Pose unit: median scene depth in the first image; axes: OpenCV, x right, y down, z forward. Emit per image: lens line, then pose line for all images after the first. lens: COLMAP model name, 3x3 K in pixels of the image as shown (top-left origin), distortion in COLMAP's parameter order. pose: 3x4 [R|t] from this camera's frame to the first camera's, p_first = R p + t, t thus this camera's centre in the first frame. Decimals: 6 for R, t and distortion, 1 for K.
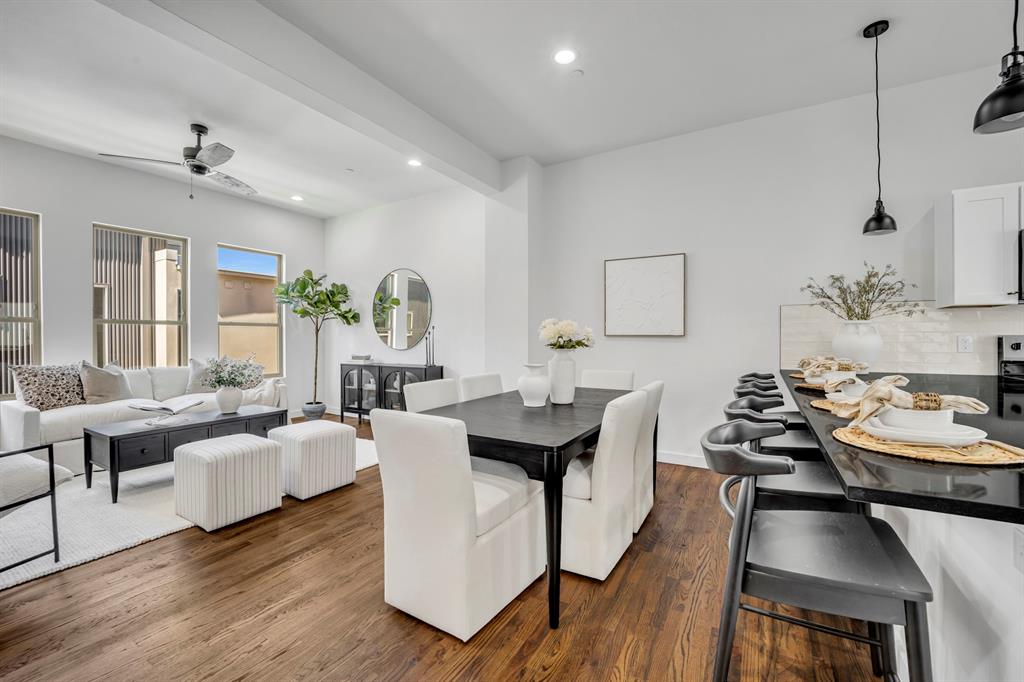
lens RADIAL K [[420.3, 0, 509.9], [0, 420.3, 338.8], [0, 0, 1]] dist [-0.021236, 0.001530]
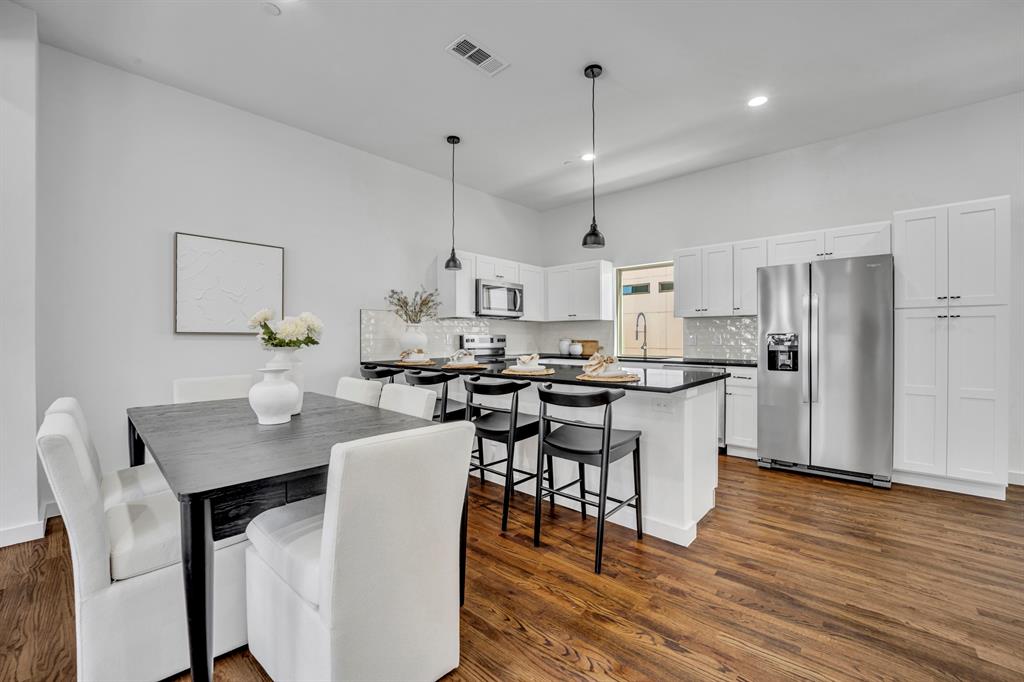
lens RADIAL K [[420.3, 0, 507.8], [0, 420.3, 339.1], [0, 0, 1]] dist [-0.021236, 0.001530]
pose [[0.201584, 0.001768, 0.979470, -0.284155], [0.008320, 0.999959, -0.003517, 0.008584], [-0.979436, 0.008858, 0.201561, 0.209806]]
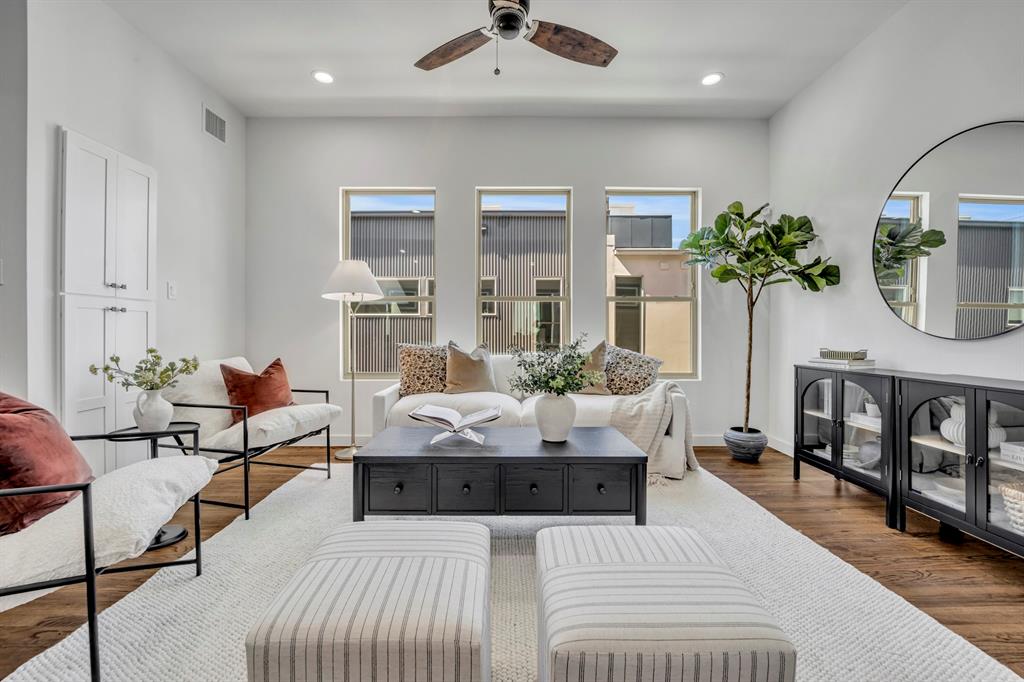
lens RADIAL K [[420.3, 0, 507.2], [0, 420.3, 332.1], [0, 0, 1]] dist [-0.021236, 0.001530]
pose [[0.516687, 0.004092, -0.856165, -0.158447], [-0.008808, 0.999961, -0.000536, 0.024051], [0.856129, 0.007818, 0.516702, 0.459956]]
